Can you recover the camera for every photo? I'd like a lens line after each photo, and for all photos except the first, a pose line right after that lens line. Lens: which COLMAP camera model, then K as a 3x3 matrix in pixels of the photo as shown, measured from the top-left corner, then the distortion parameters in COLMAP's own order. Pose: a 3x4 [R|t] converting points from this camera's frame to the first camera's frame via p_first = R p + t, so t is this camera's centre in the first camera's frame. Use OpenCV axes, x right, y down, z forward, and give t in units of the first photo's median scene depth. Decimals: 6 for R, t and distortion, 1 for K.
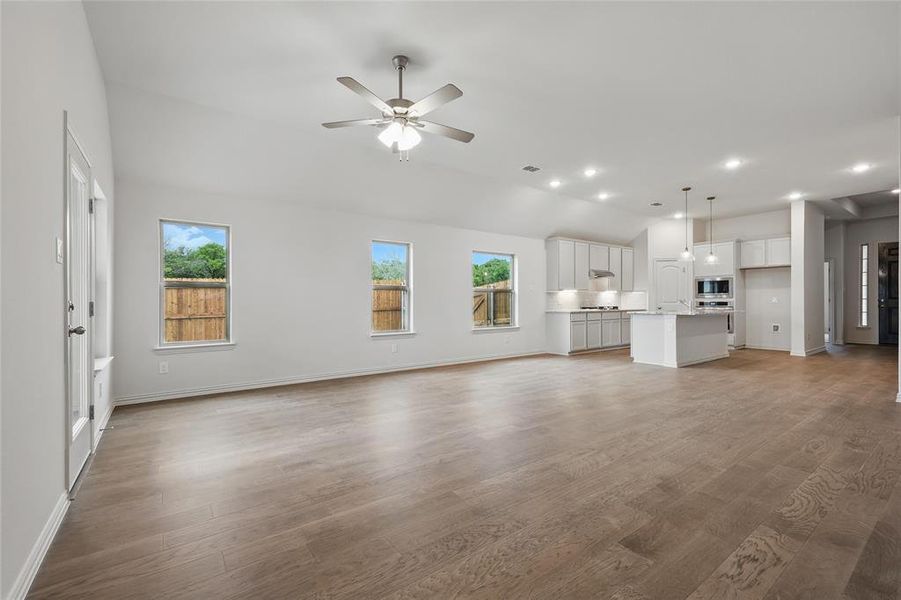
lens RADIAL K [[393.1, 0, 450.5], [0, 393.1, 300.0], [0, 0, 1]] dist [-0.003205, -0.000341]
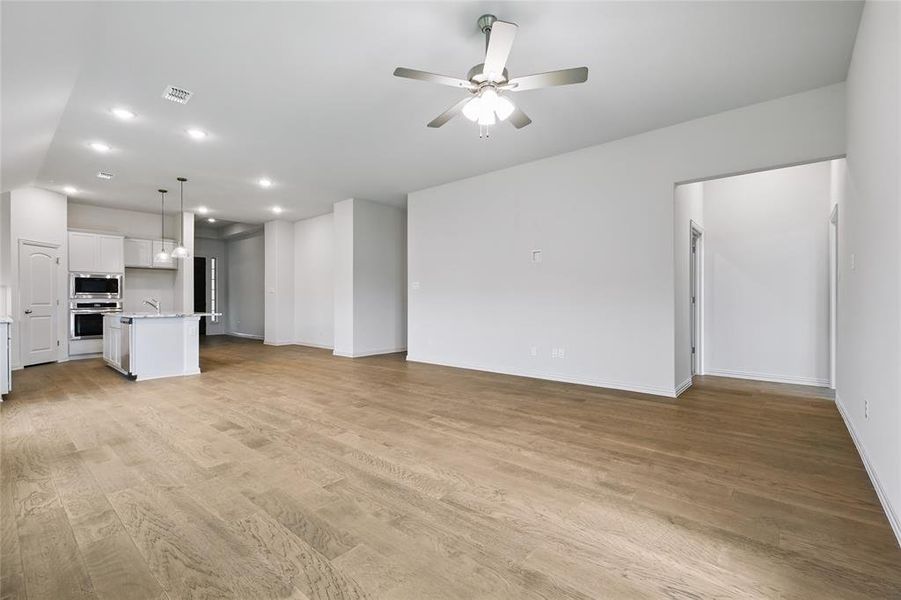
lens RADIAL K [[398.4, 0, 454.7], [0, 398.4, 299.5], [0, 0, 1]] dist [0.006011, 0.000109]
pose [[-0.230931, 0.004141, 0.972961, -0.477802], [0.001821, 0.999991, -0.003824, 0.002710], [-0.972968, 0.000889, -0.230937, 0.633904]]
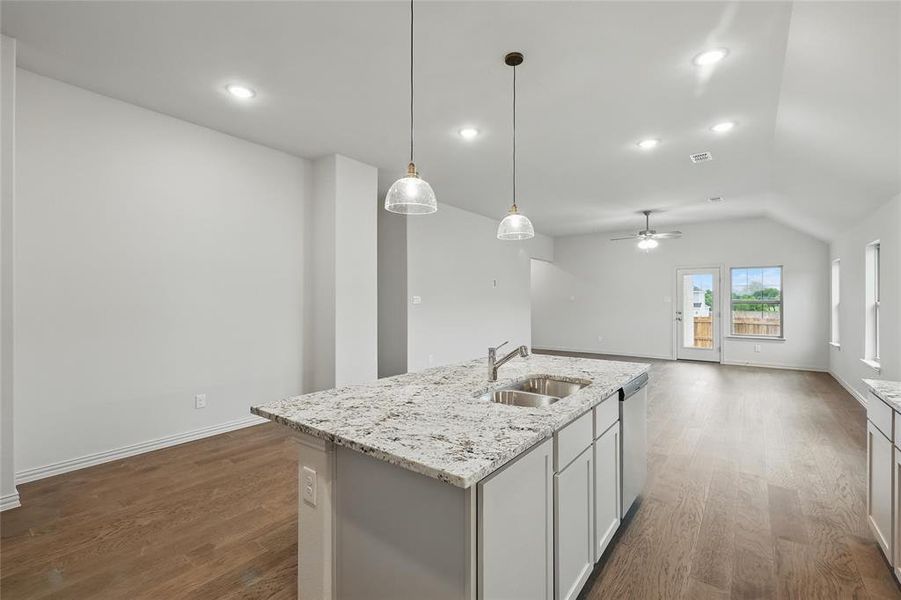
lens RADIAL K [[398.4, 0, 454.7], [0, 398.4, 299.5], [0, 0, 1]] dist [0.006011, 0.000109]
pose [[-0.958878, 0.003470, -0.283797, 0.808787], [0.005377, 0.999968, -0.005939, -0.034925], [0.283768, -0.007221, -0.958866, 1.447424]]
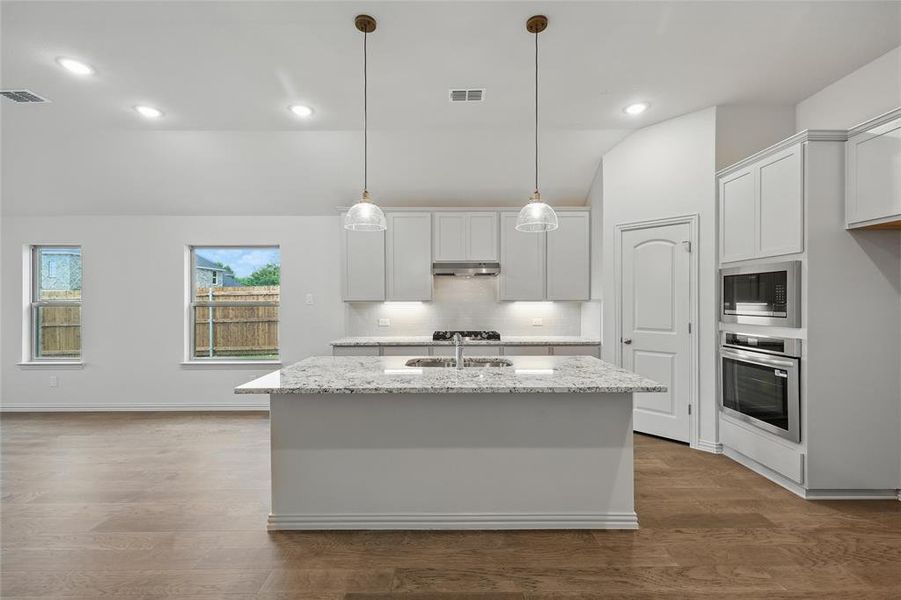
lens RADIAL K [[398.4, 0, 454.7], [0, 398.4, 299.5], [0, 0, 1]] dist [0.006011, 0.000109]
pose [[0.815665, 0.001381, -0.578522, 0.920543], [0.000395, 0.999996, 0.002944, -0.038965], [0.578524, -0.002630, 0.815661, 0.796422]]
